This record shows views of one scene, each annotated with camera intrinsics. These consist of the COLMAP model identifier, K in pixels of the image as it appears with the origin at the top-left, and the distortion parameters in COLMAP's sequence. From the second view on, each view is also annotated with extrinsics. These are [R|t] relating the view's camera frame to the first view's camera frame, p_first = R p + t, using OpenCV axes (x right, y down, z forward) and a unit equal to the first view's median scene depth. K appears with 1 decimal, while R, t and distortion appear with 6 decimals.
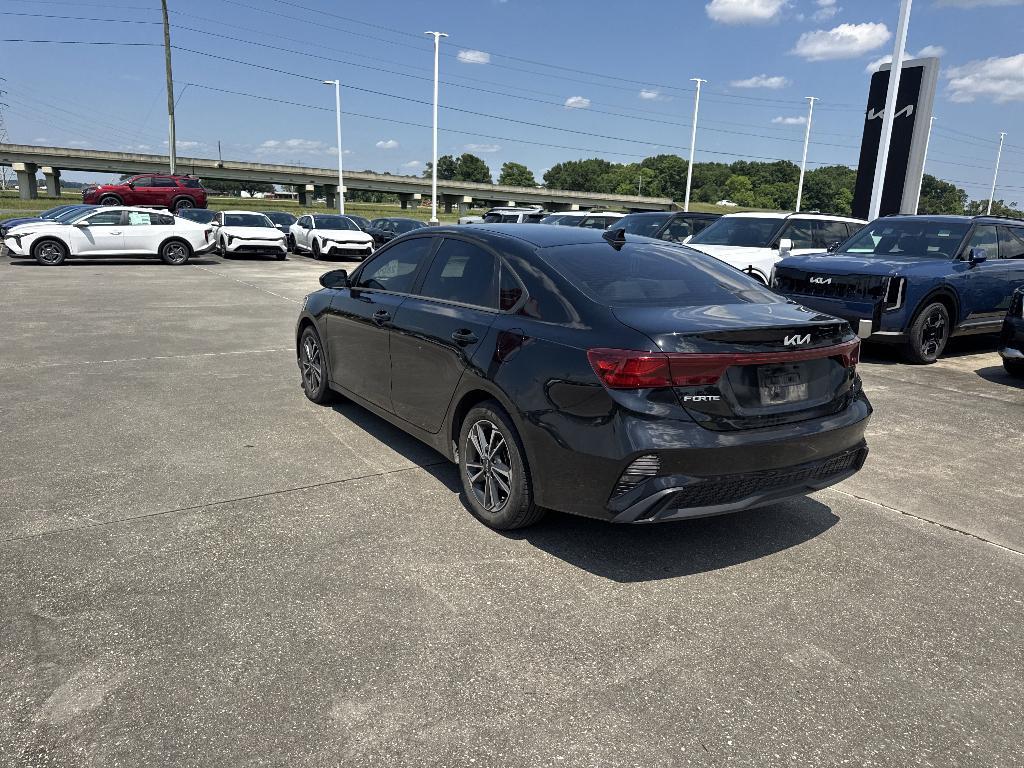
lens RADIAL K [[723.2, 0, 519.9], [0, 723.2, 385.2], [0, 0, 1]] dist [0.042242, -0.053292]
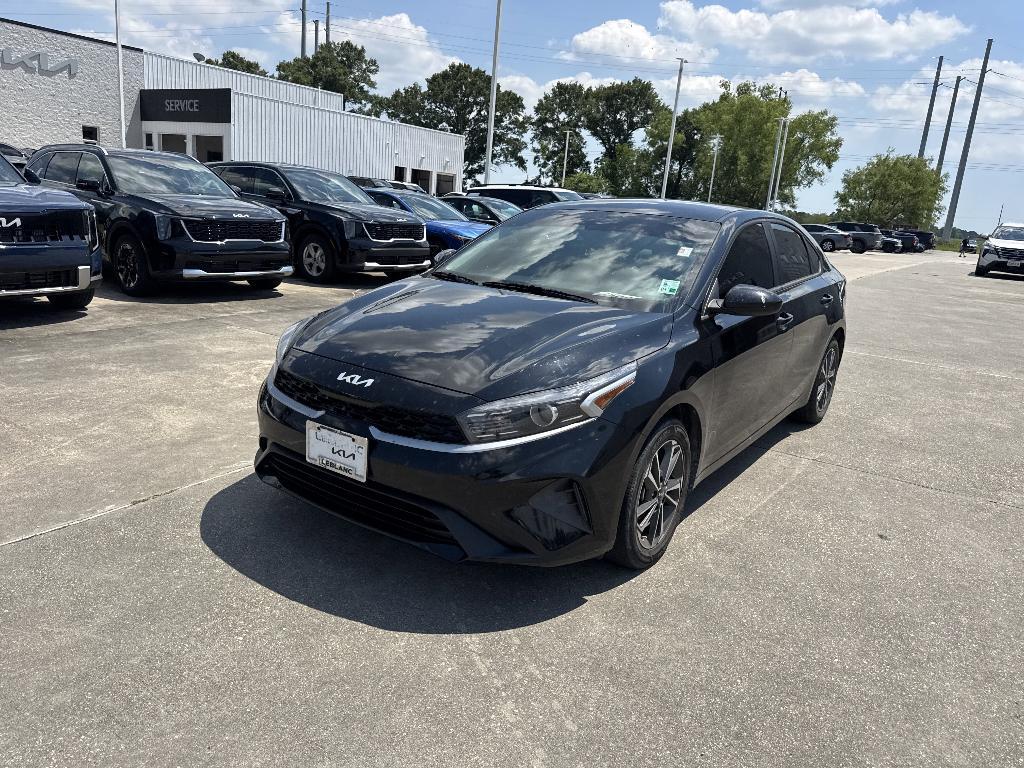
lens RADIAL K [[729.0, 0, 515.4], [0, 729.0, 384.8], [0, 0, 1]] dist [0.005695, 0.000479]
pose [[-0.367451, -0.297920, 0.881036, -0.264396], [0.121587, 0.923788, 0.363086, -0.116629], [-0.922061, 0.240539, -0.303223, 0.482081]]
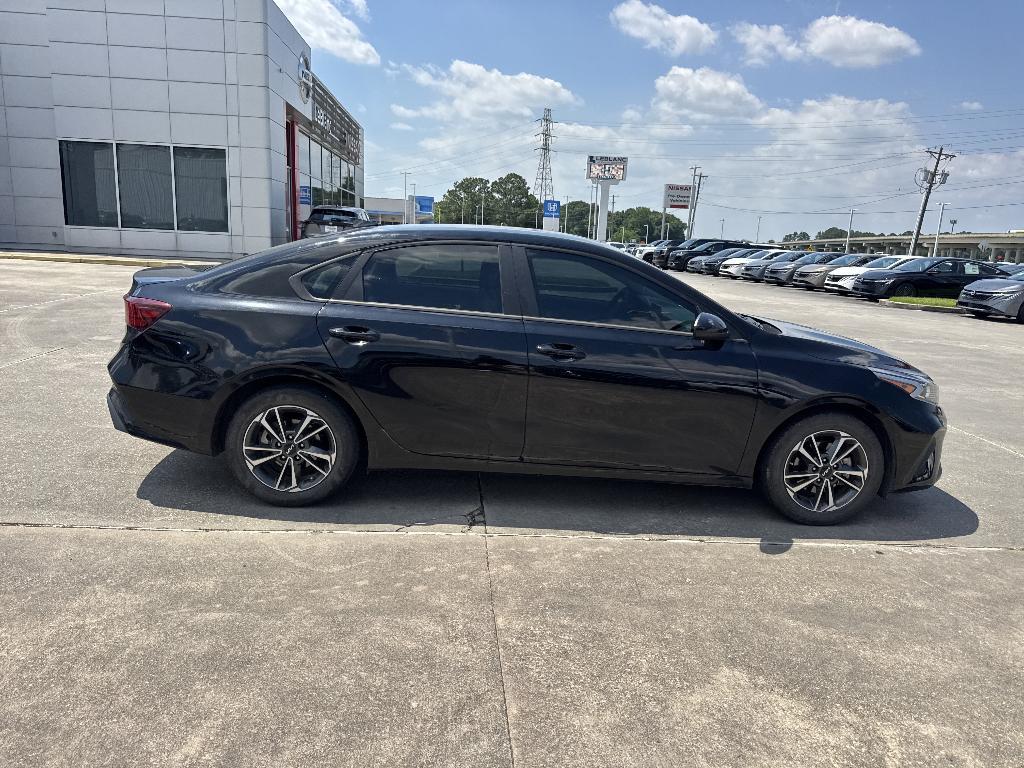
lens RADIAL K [[723.2, 0, 516.8], [0, 723.2, 388.9], [0, 0, 1]] dist [0.042242, -0.053292]
pose [[-0.488062, 0.116539, -0.864994, 0.264349], [-0.267786, 0.923255, 0.275484, -0.091005], [0.830714, 0.366087, -0.419398, 0.463099]]
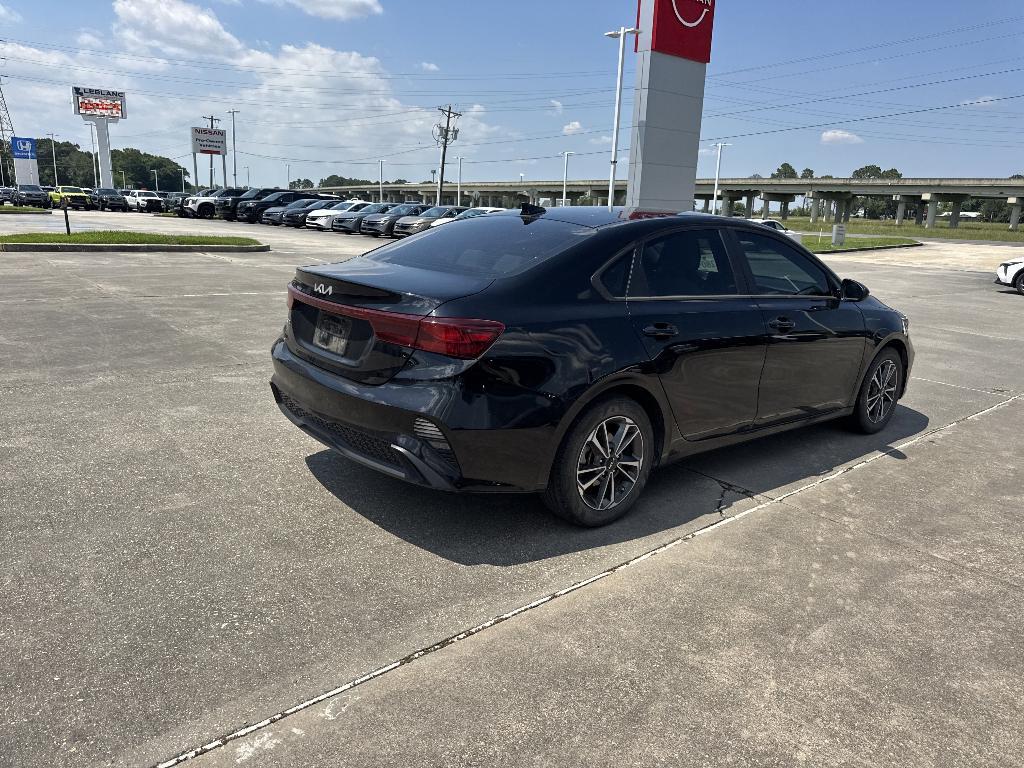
lens RADIAL K [[723.2, 0, 516.6], [0, 723.2, 377.5], [0, 0, 1]] dist [0.042242, -0.053292]
pose [[0.131004, 0.194194, -0.972176, 0.301385], [-0.261786, 0.952597, 0.155007, -0.036227], [0.956193, 0.234196, 0.175632, 0.228350]]
